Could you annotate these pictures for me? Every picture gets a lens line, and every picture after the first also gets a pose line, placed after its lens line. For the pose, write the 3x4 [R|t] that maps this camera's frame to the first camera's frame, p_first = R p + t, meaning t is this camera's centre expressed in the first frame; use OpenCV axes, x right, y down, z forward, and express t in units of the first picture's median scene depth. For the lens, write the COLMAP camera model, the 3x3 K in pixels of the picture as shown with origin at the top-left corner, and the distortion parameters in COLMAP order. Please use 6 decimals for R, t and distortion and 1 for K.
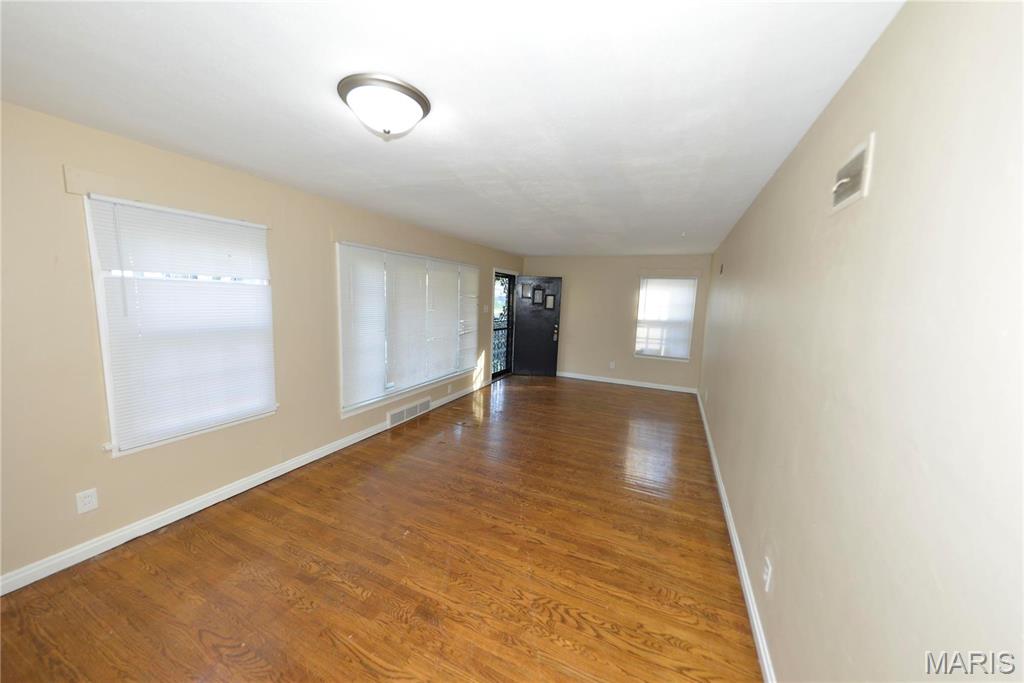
lens RADIAL K [[353.3, 0, 510.8], [0, 353.3, 339.3], [0, 0, 1]] dist [0.002770, 0.000149]
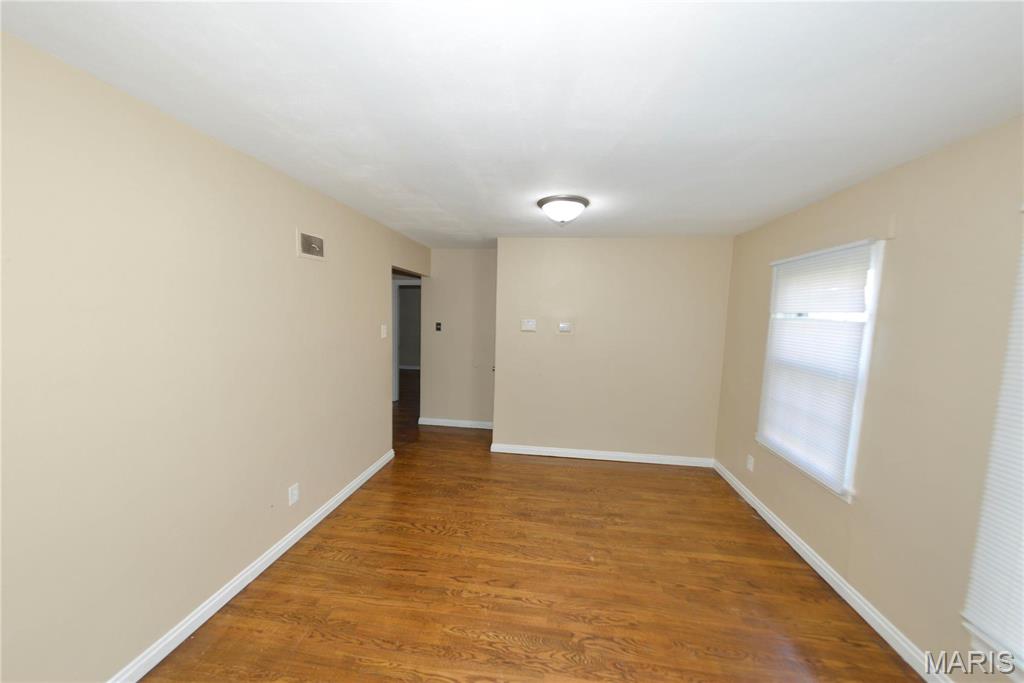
lens RADIAL K [[353.3, 0, 506.1], [0, 353.3, 348.3], [0, 0, 1]] dist [0.002770, 0.000149]
pose [[-0.955484, -0.040732, -0.292218, 0.261851], [-0.104320, 0.973089, 0.205465, -0.212256], [0.275985, 0.226802, -0.934020, 1.827750]]
